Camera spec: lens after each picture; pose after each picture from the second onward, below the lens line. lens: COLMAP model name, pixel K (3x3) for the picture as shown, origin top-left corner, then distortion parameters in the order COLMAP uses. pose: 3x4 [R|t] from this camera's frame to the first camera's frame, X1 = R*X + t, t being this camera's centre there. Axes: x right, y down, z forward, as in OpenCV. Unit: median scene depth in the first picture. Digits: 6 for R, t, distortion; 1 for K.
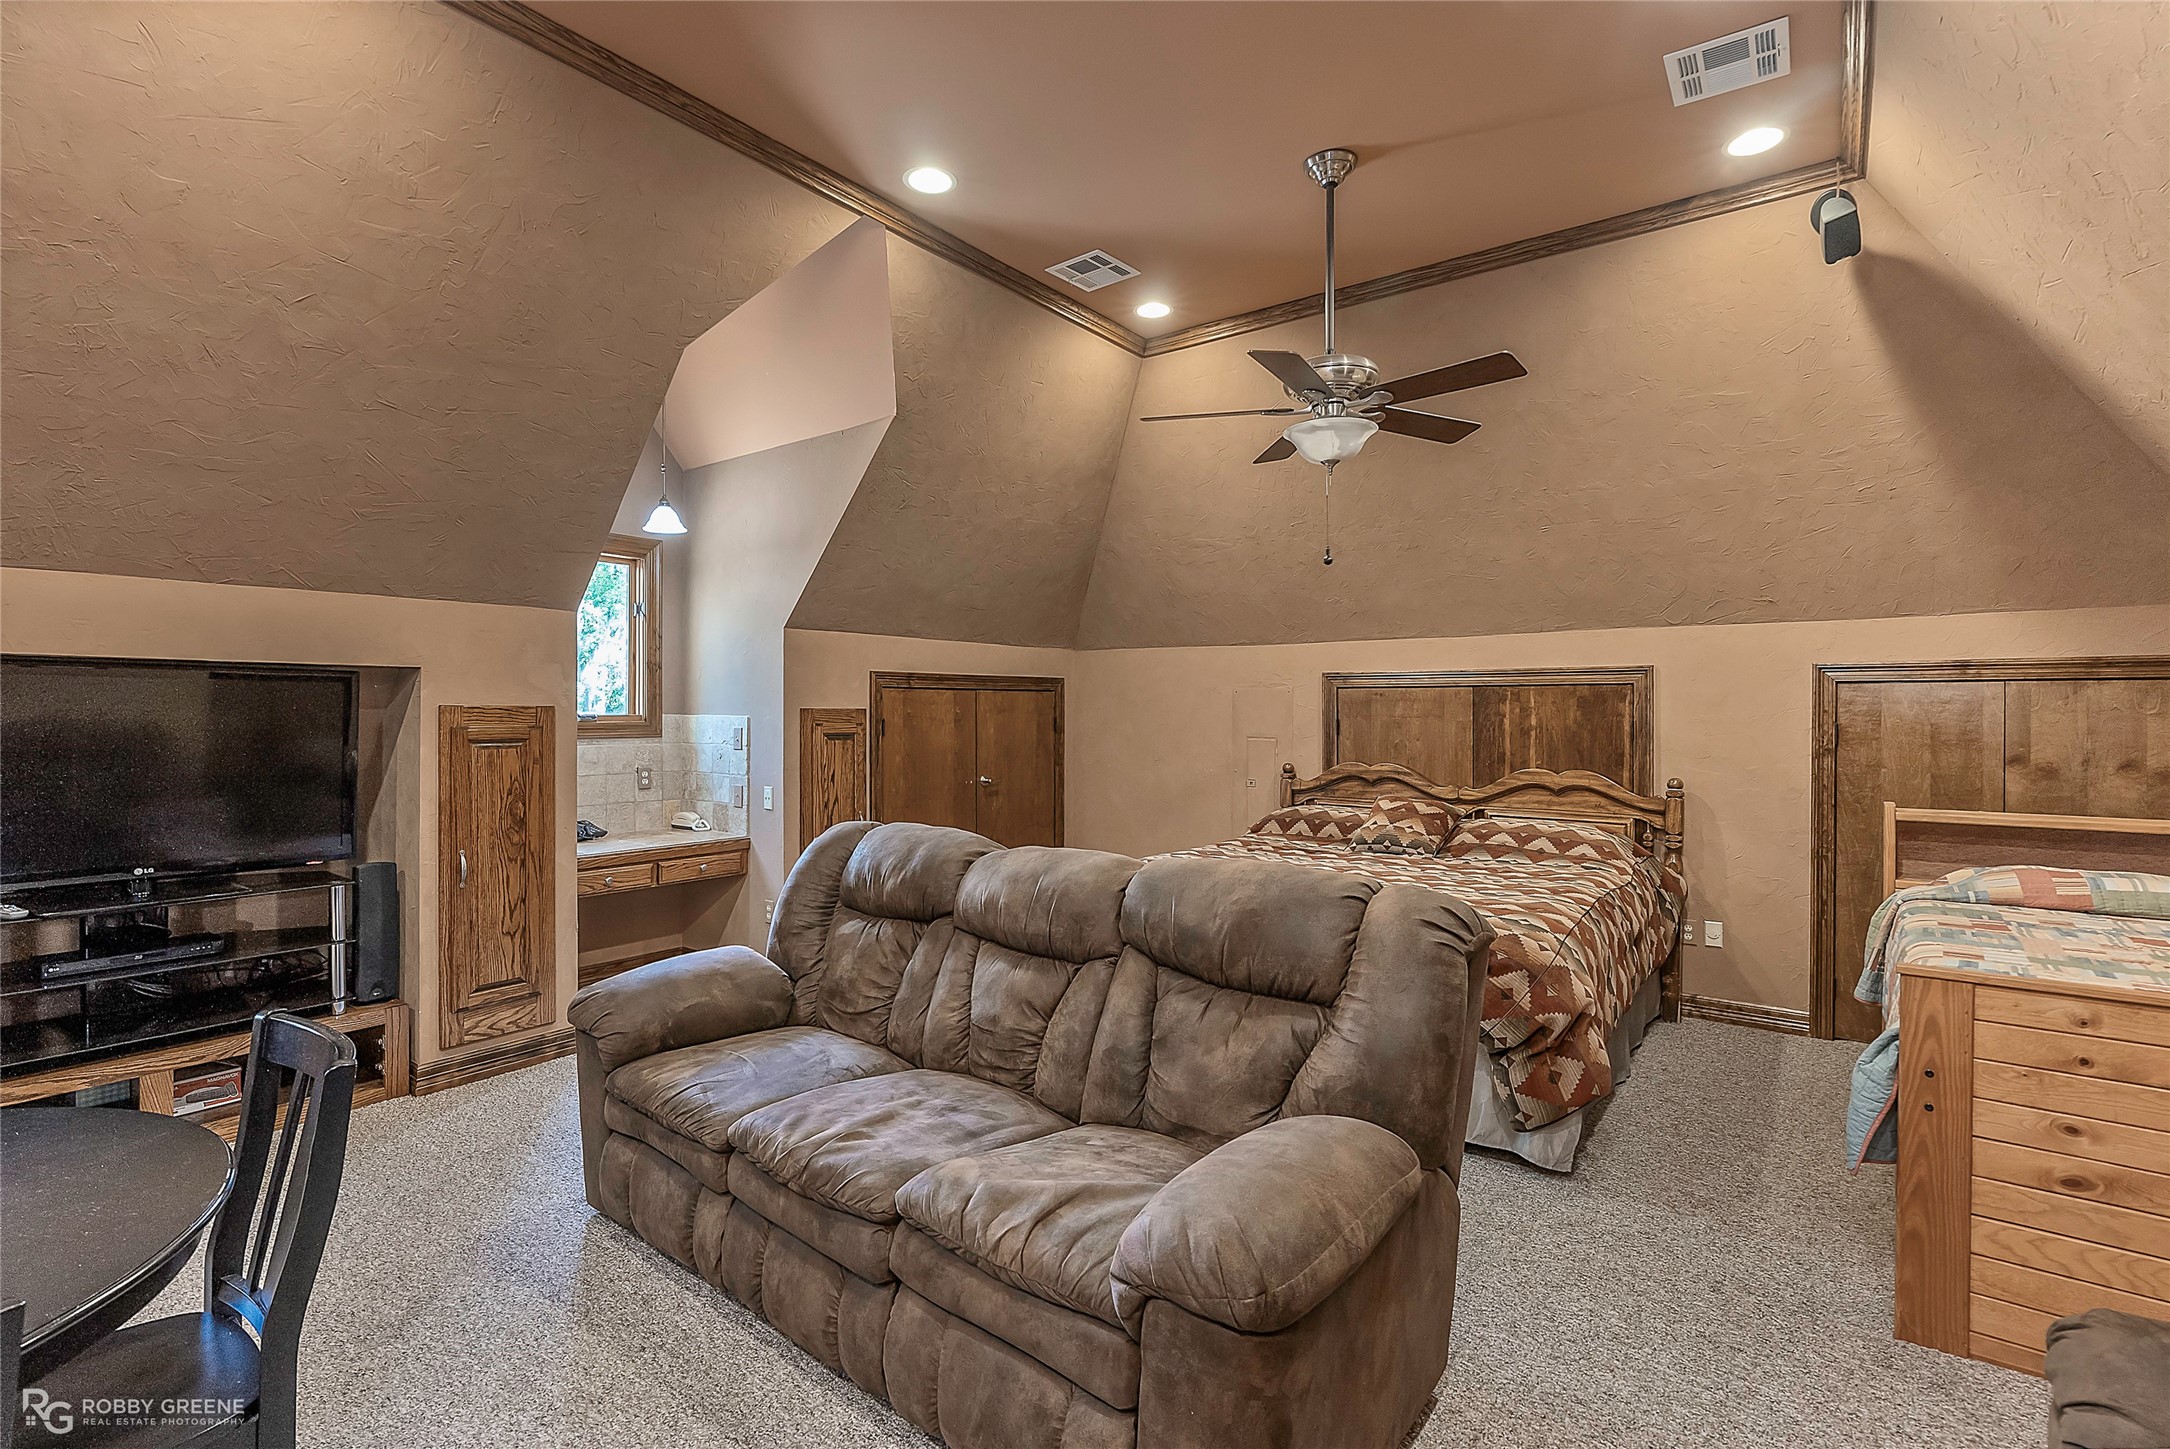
lens RADIAL K [[996.5, 0, 1095.1], [0, 996.5, 718.8], [0, 0, 1]] dist [-0.004483, 0.000958]
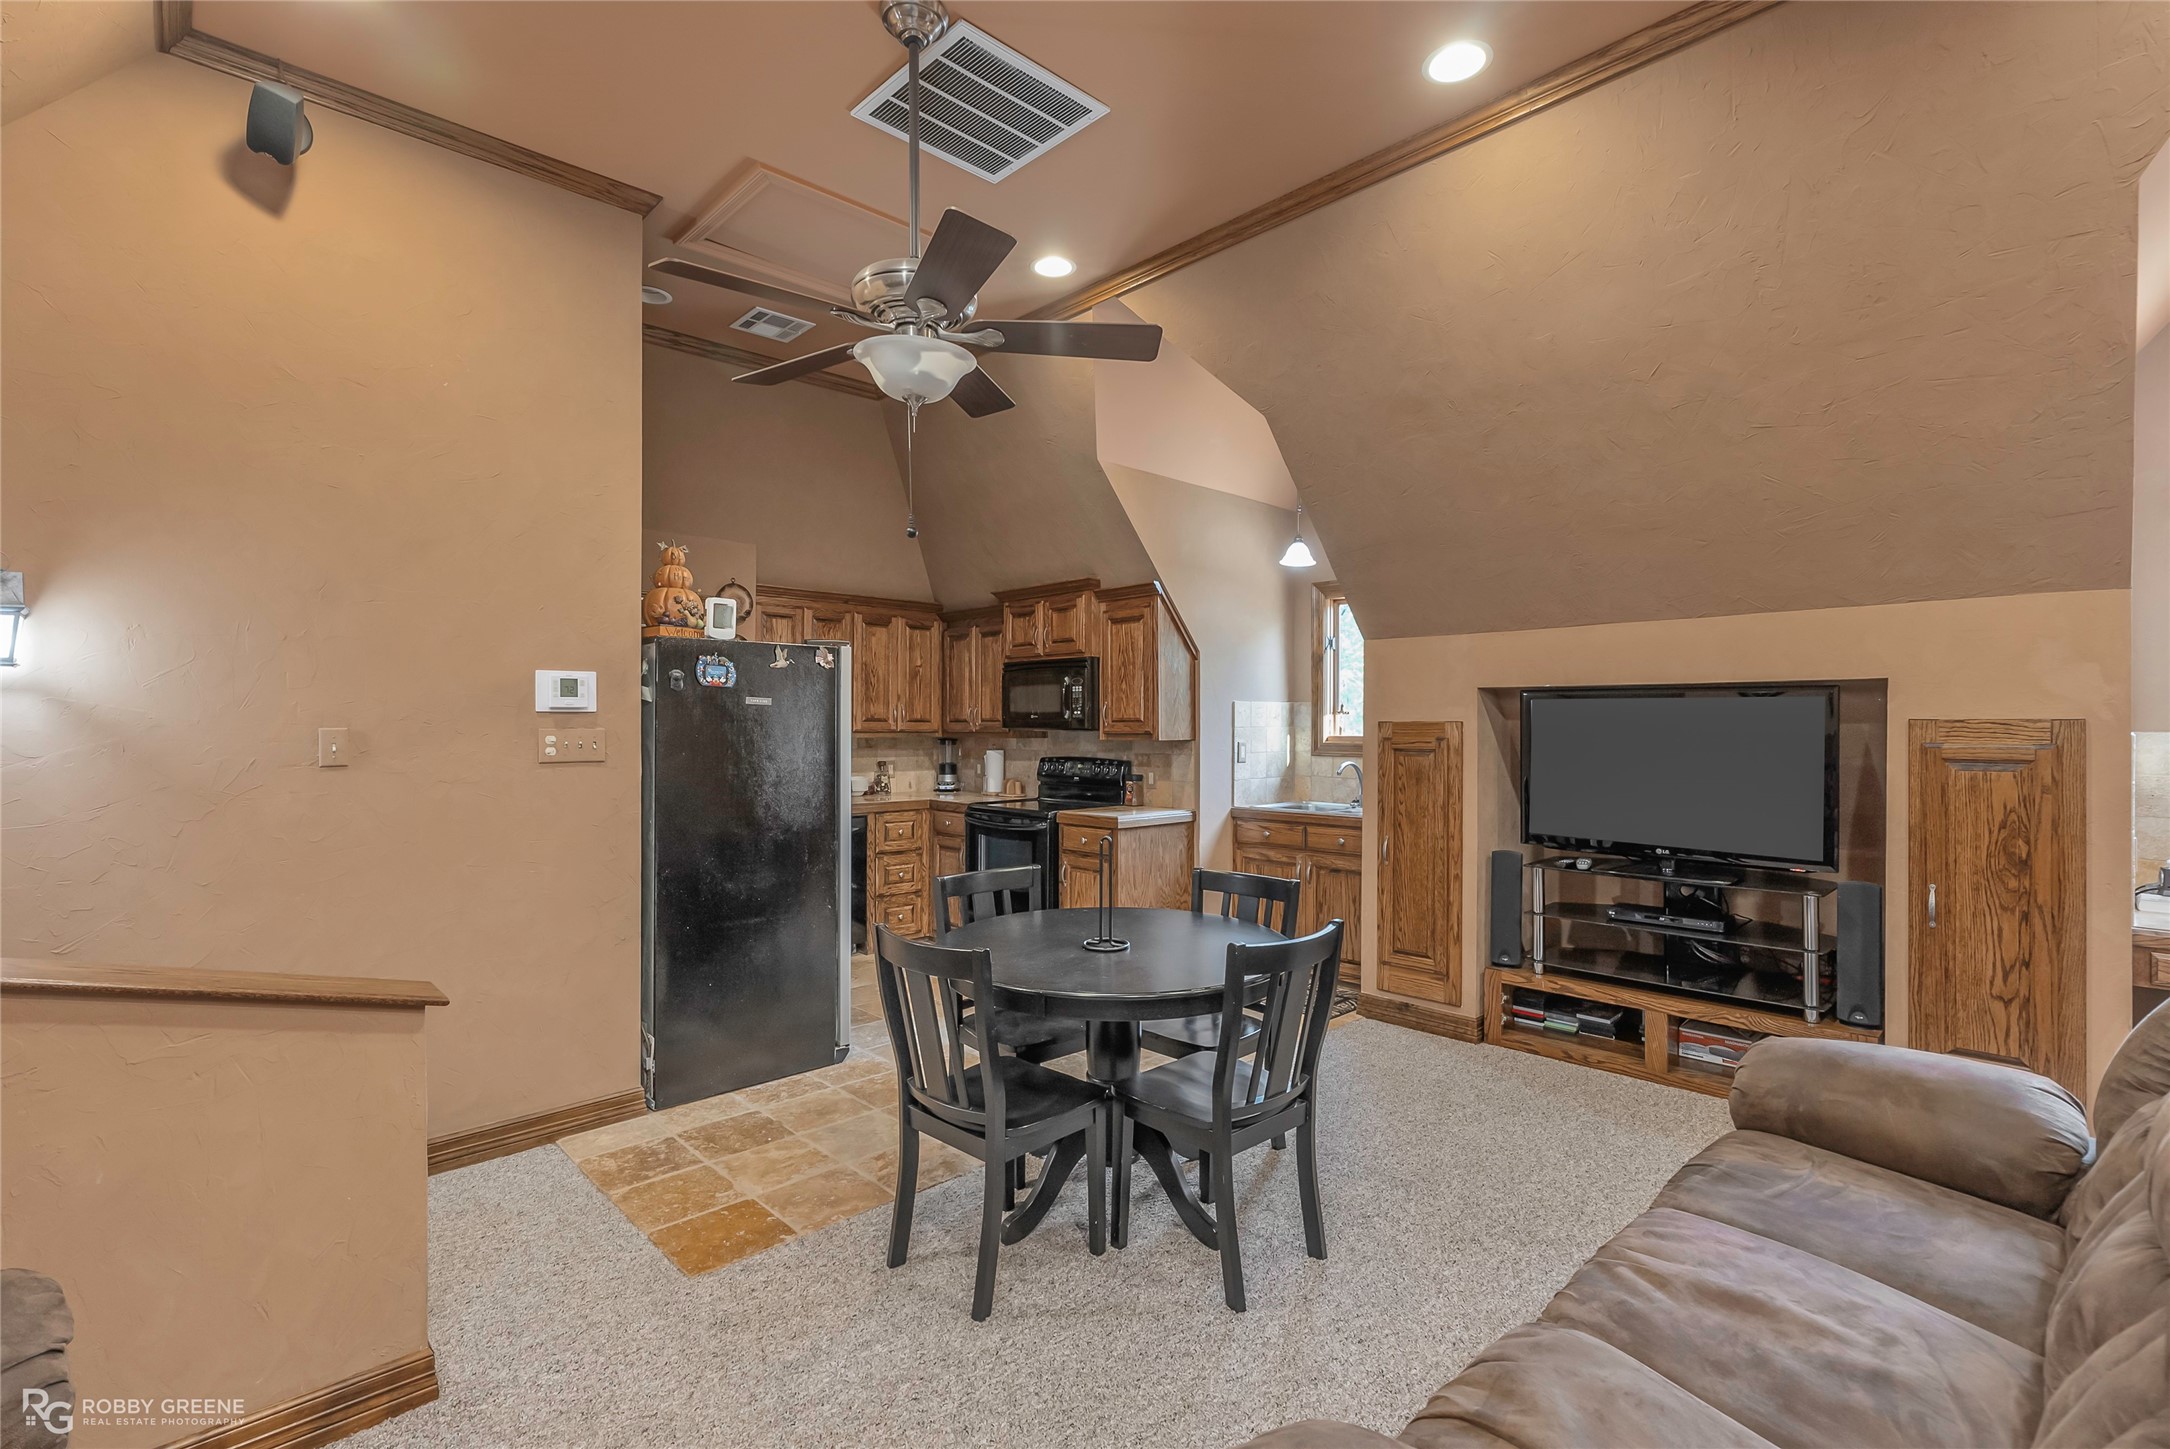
lens RADIAL K [[996.5, 0, 1099.4], [0, 996.5, 716.1], [0, 0, 1]] dist [-0.004483, 0.000958]
pose [[-0.160206, -0.003518, -0.987077, 0.356458], [-0.004049, 0.999988, -0.002907, -0.010750], [0.987075, 0.003531, -0.160218, 0.430044]]
